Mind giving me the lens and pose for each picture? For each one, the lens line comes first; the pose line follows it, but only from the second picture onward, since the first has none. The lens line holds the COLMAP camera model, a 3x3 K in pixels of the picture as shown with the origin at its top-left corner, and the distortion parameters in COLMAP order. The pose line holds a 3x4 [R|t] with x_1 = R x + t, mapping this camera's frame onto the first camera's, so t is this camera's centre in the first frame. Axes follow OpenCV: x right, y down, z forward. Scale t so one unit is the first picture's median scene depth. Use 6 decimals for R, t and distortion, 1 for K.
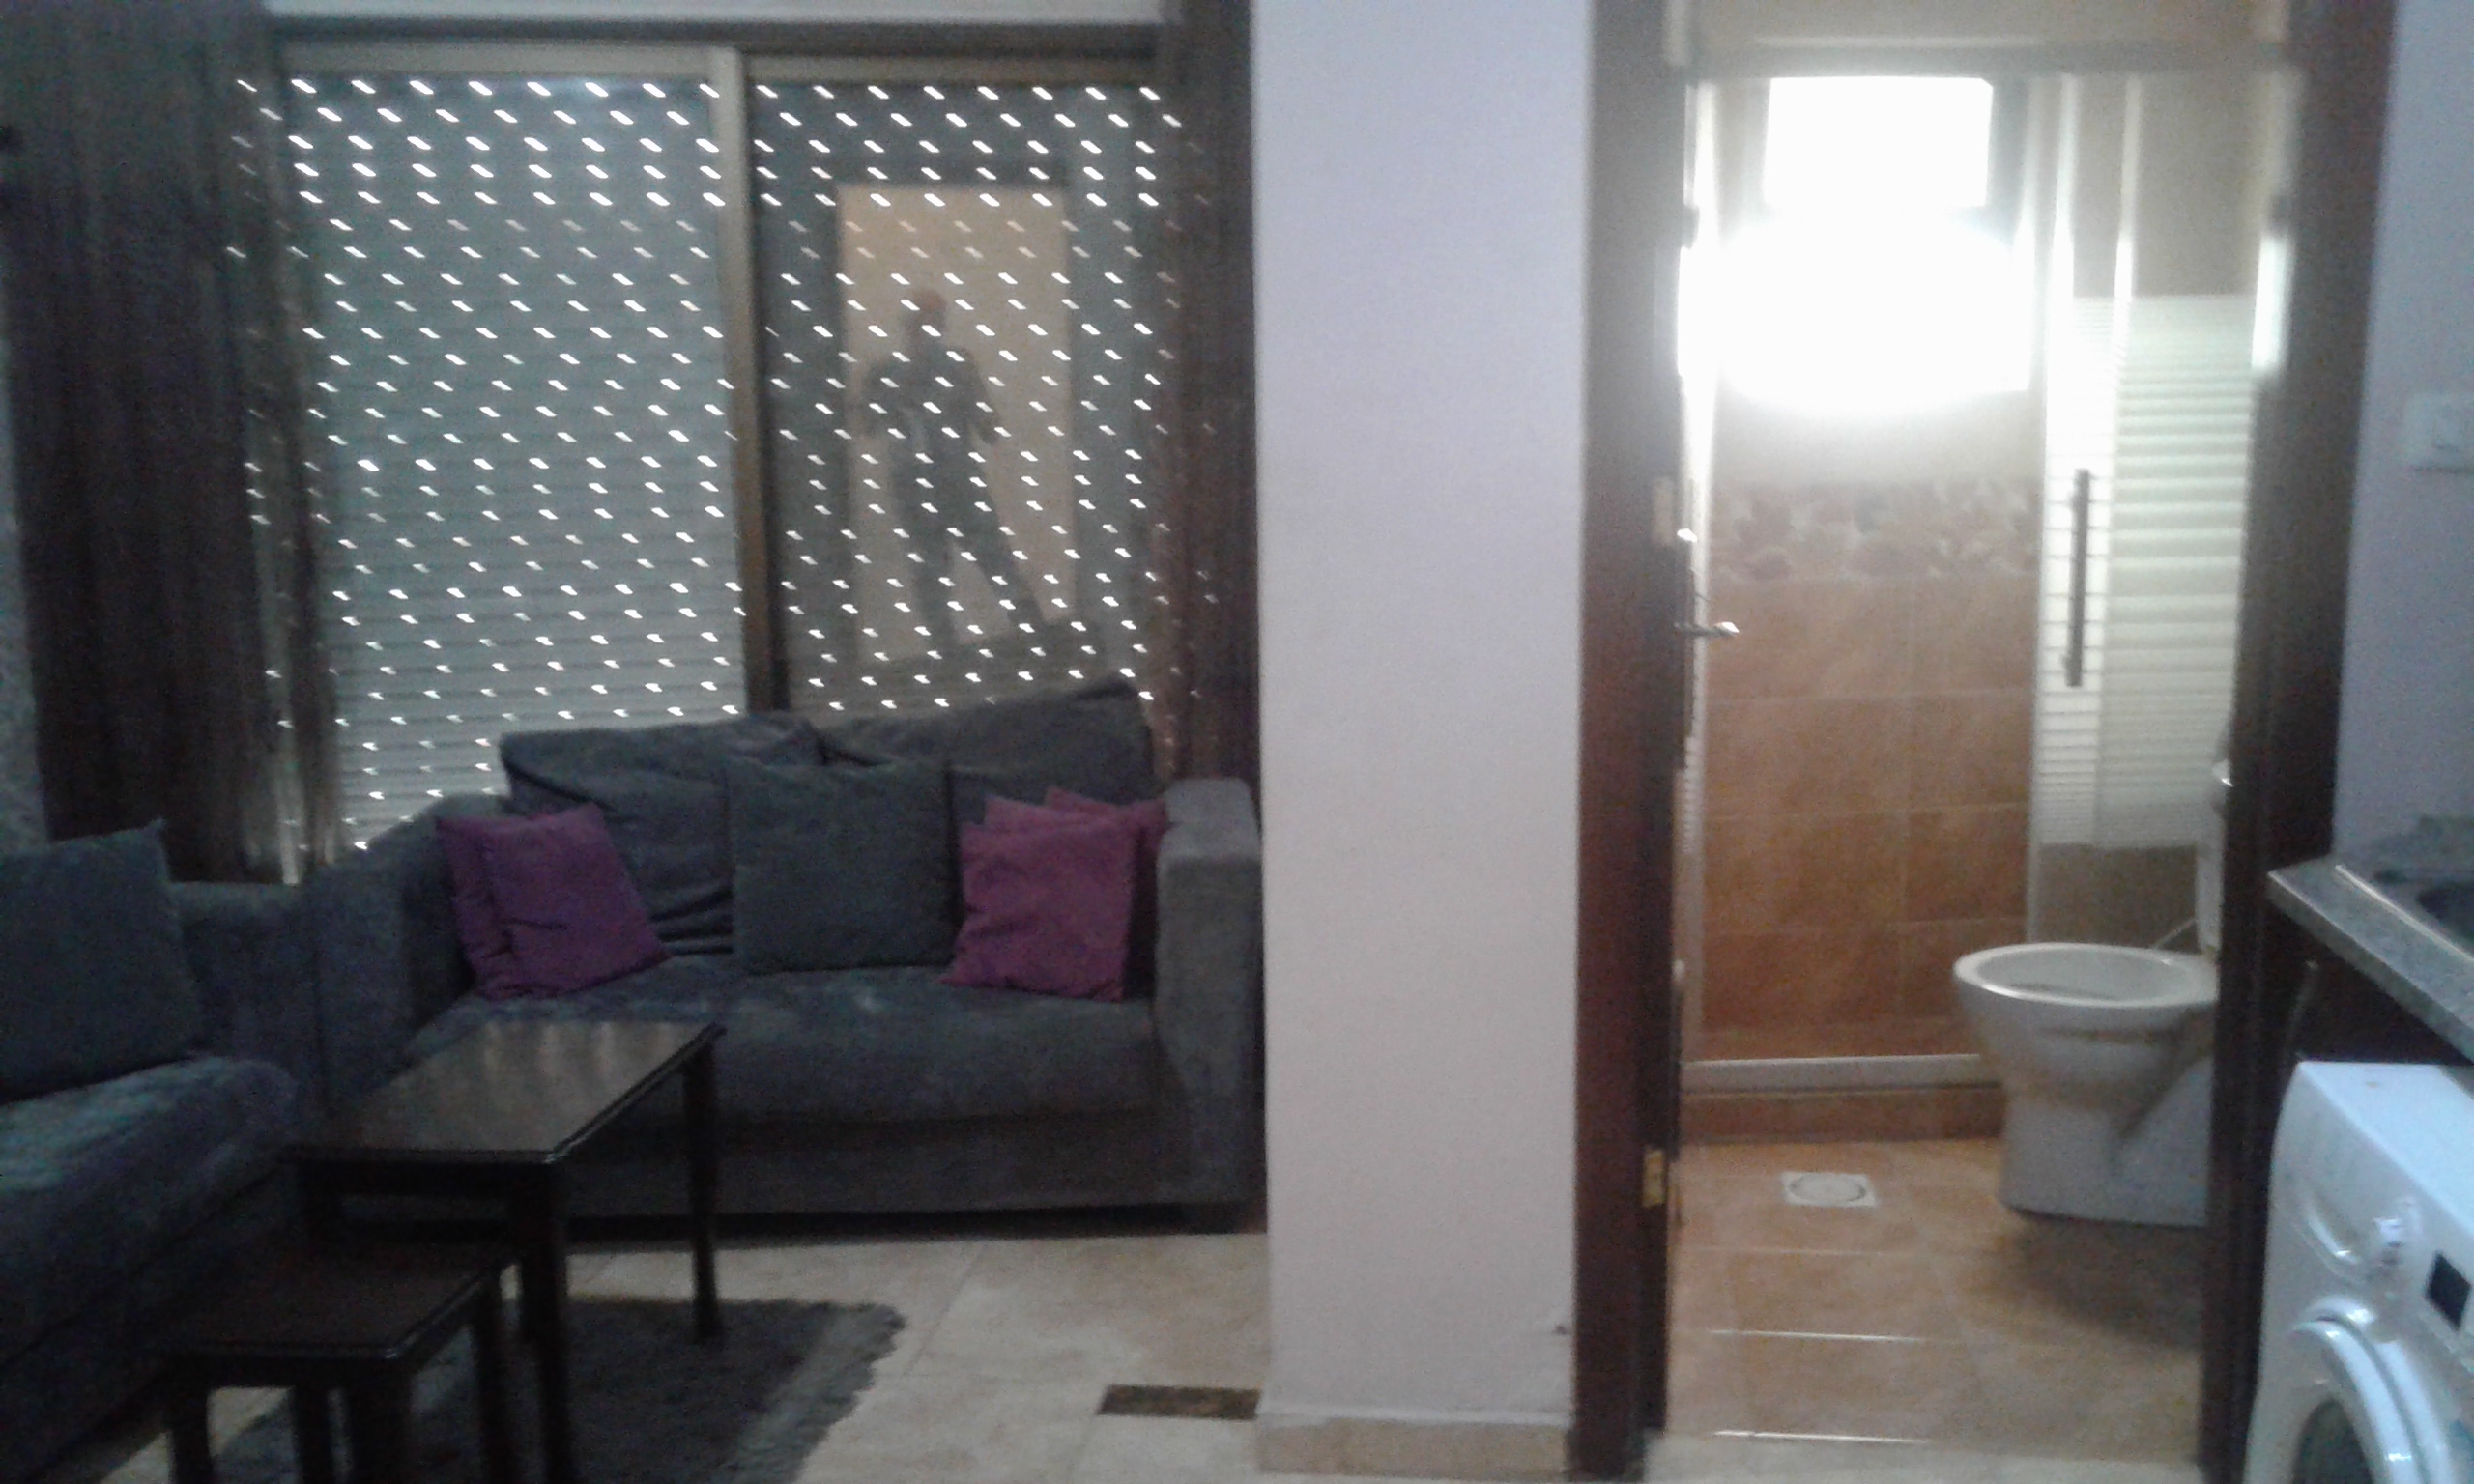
lens RADIAL K [[2329.1, 0, 1237.0], [0, 2329.1, 742.0], [0, 0, 1]] dist [0.153566, -0.344886]
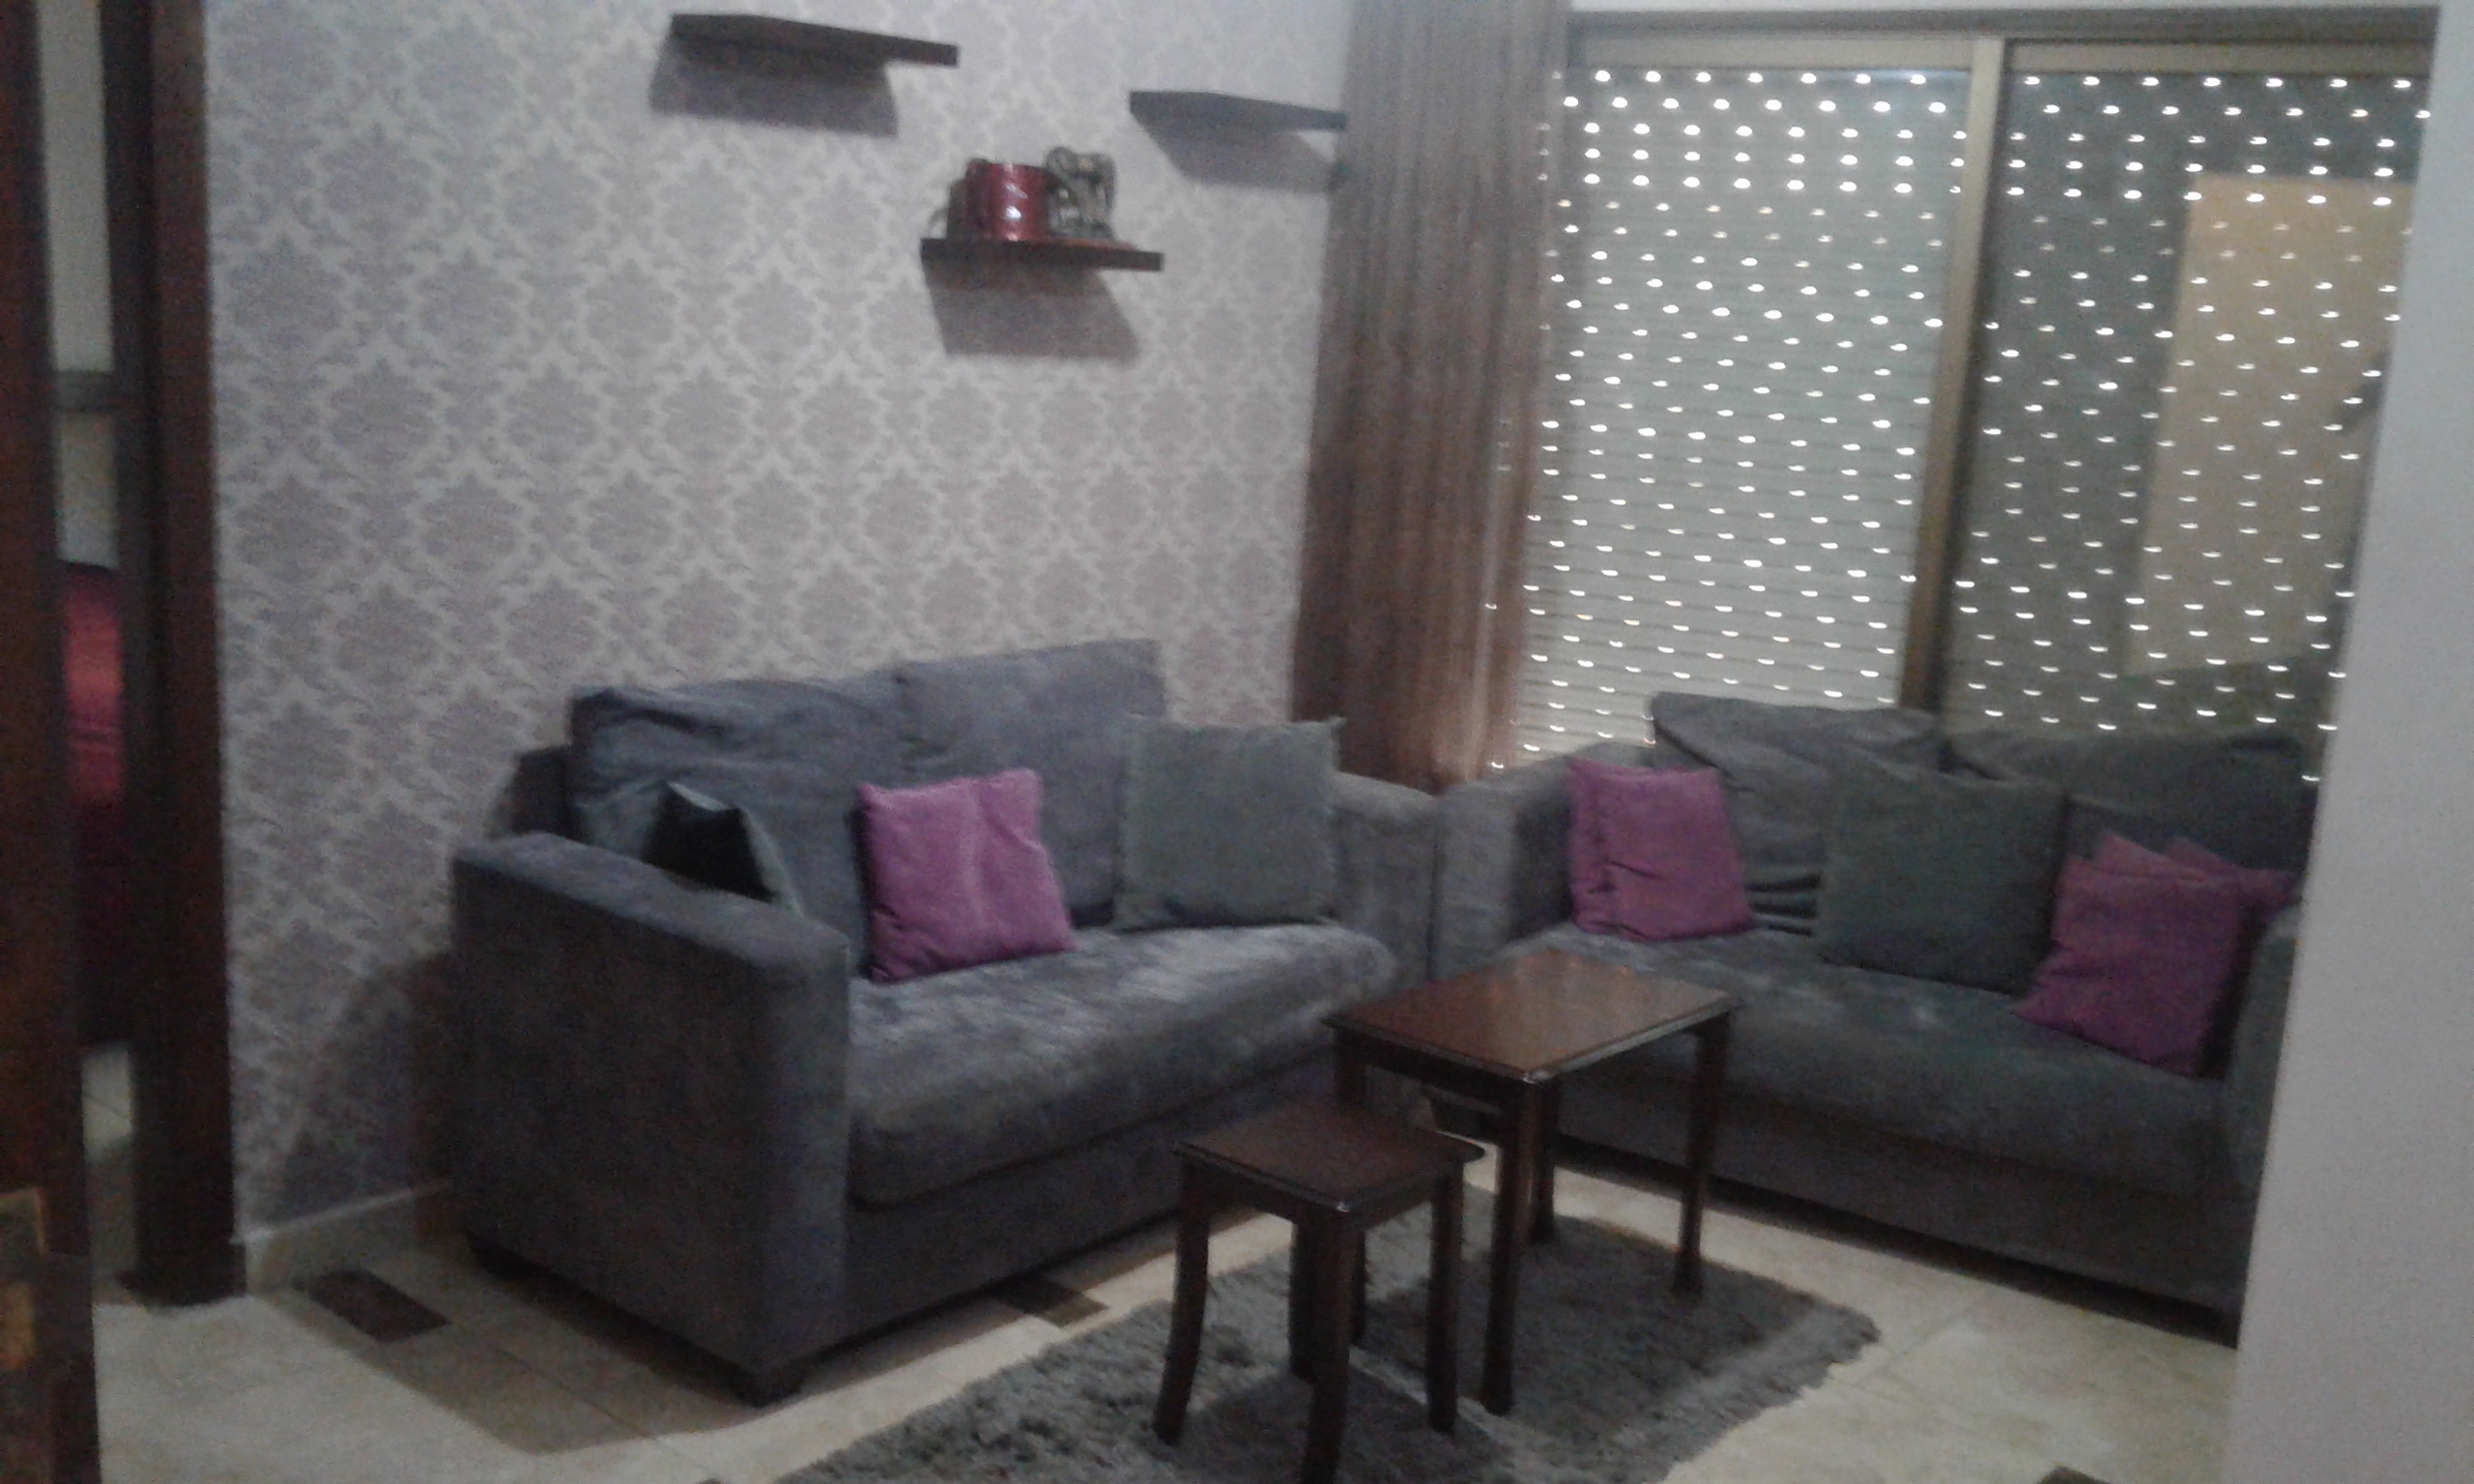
lens RADIAL K [[2347.6, 0, 1237.0], [0, 2347.6, 742.0], [0, 0, 1]] dist [0.013839, 0.013129]
pose [[0.818486, 0.162309, -0.551123, 0.127660], [-0.160097, 0.985702, 0.052530, -0.005982], [0.551769, 0.045238, 0.832769, 0.023802]]
